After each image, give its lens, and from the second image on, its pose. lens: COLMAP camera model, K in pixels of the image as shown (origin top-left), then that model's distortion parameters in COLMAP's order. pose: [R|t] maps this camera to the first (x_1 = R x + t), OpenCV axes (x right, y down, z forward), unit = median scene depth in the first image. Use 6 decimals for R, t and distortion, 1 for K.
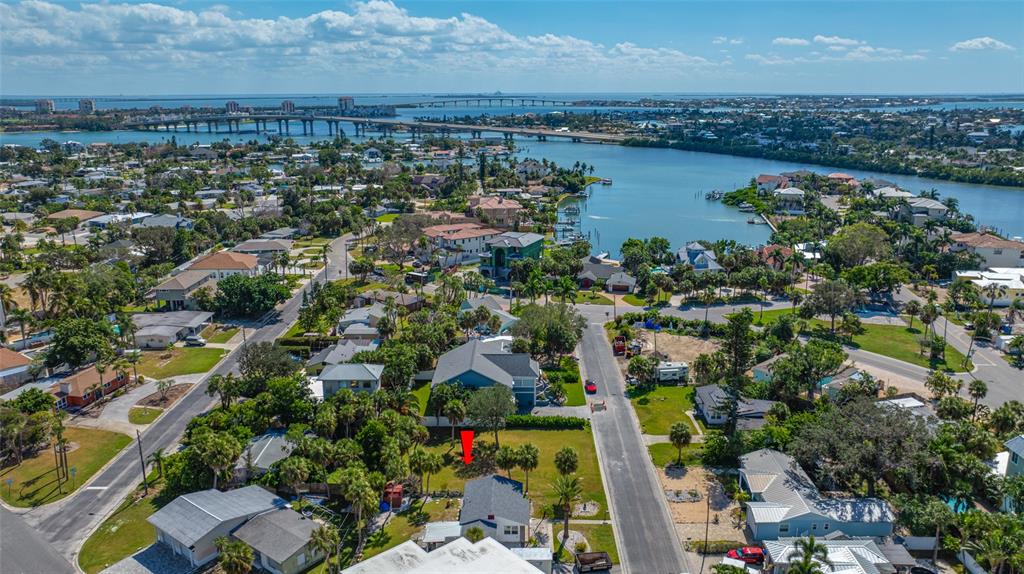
lens RADIAL K [[730.6, 0, 510.1], [0, 730.6, 307.6], [0, 0, 1]] dist [-0.009166, 0.000578]
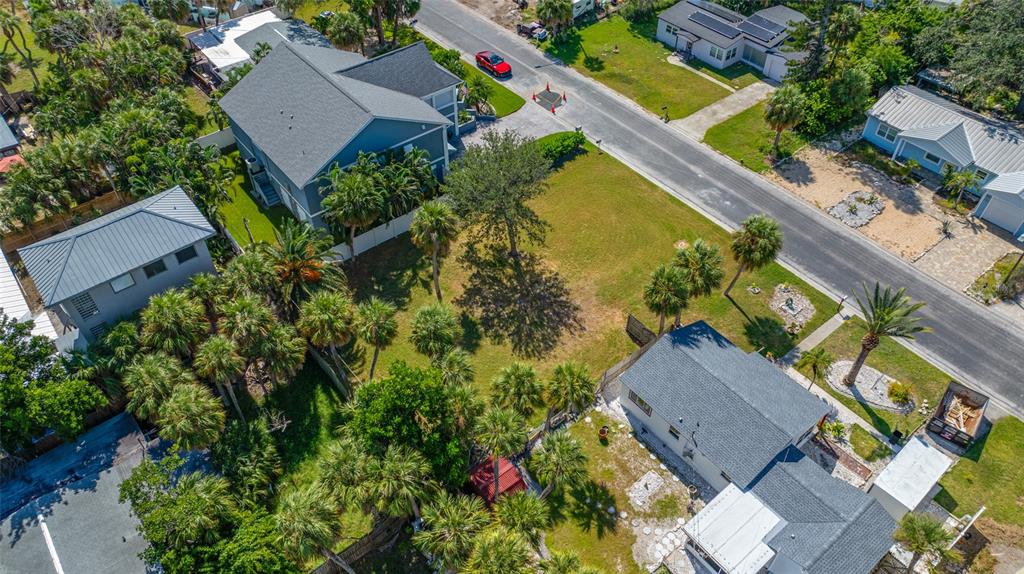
lens RADIAL K [[725.1, 0, 515.6], [0, 725.1, 284.7], [0, 0, 1]] dist [-0.015416, -0.001261]
pose [[0.767031, -0.451617, 0.455748, -0.170153], [0.179321, 0.832906, 0.523556, -0.033251], [-0.616042, -0.319859, 0.719849, 0.432013]]
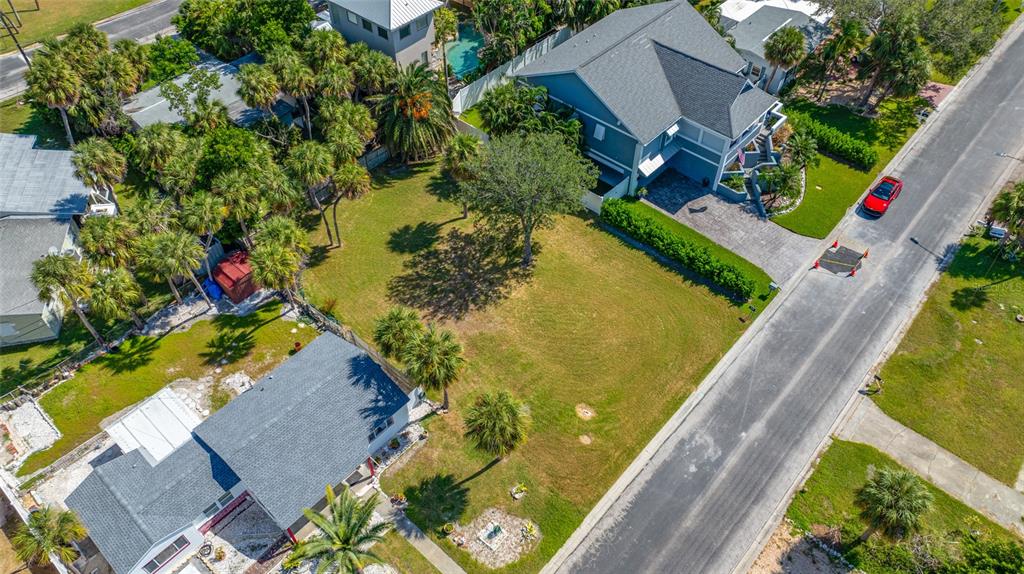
lens RADIAL K [[725.1, 0, 515.6], [0, 725.1, 284.7], [0, 0, 1]] dist [-0.015416, -0.001261]
pose [[0.756470, 0.486552, -0.437059, 0.128602], [-0.190046, 0.802948, 0.564939, -0.039930], [0.625808, -0.344298, 0.699874, 0.448632]]
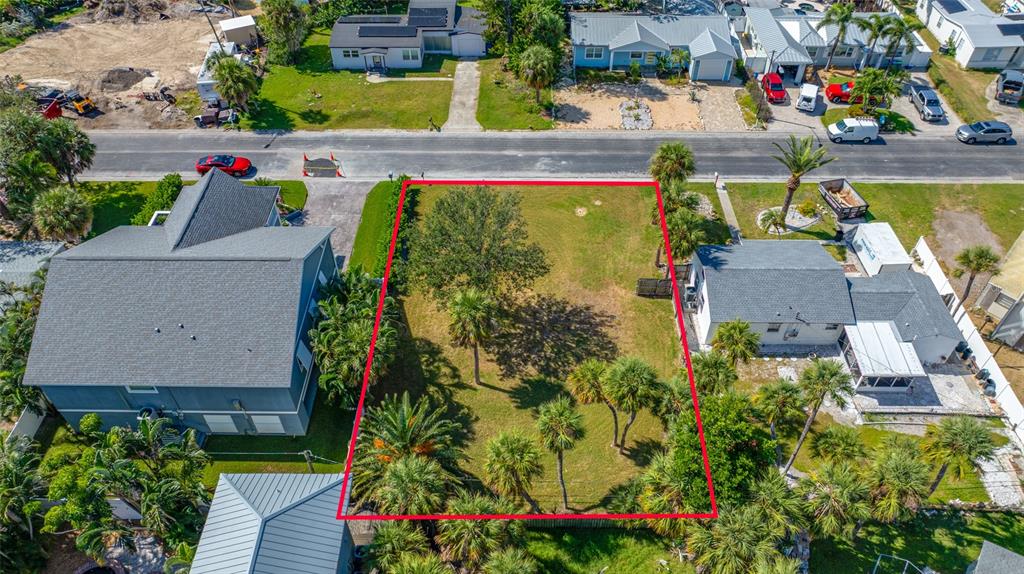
lens RADIAL K [[725.1, 0, 515.6], [0, 725.1, 284.7], [0, 0, 1]] dist [-0.015416, -0.001261]
pose [[-0.007954, -0.701996, 0.712136, -0.228704], [0.287632, 0.680456, 0.673979, -0.084078], [-0.957708, 0.210194, 0.196505, 0.603454]]
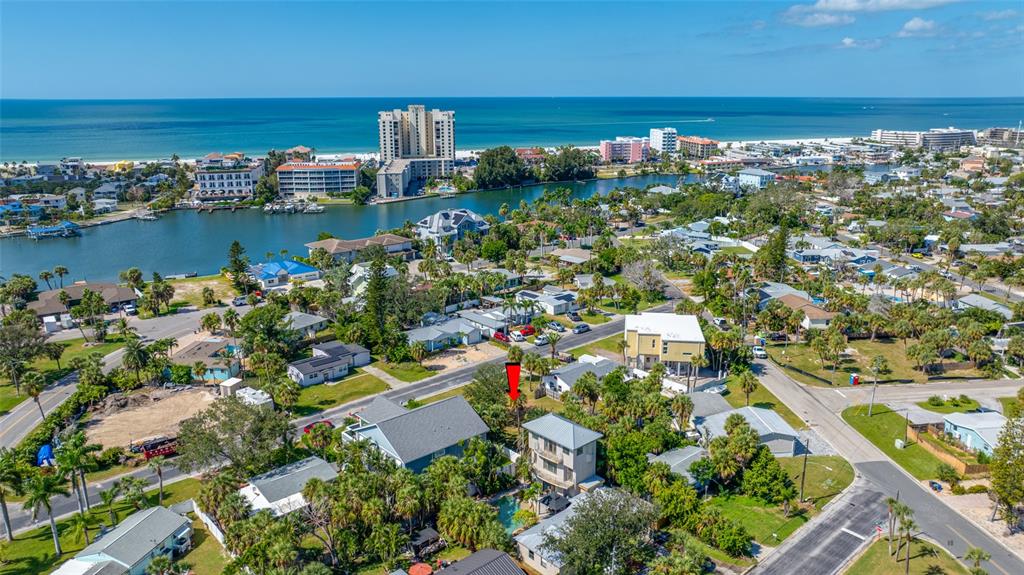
lens RADIAL K [[725.1, 0, 515.6], [0, 725.1, 285.2], [0, 0, 1]] dist [-0.015416, -0.001261]
pose [[-0.682680, -0.182796, 0.707483, -0.528804], [0.213502, 0.876056, 0.432368, -0.306603], [-0.698831, 0.446218, -0.559039, 1.017651]]
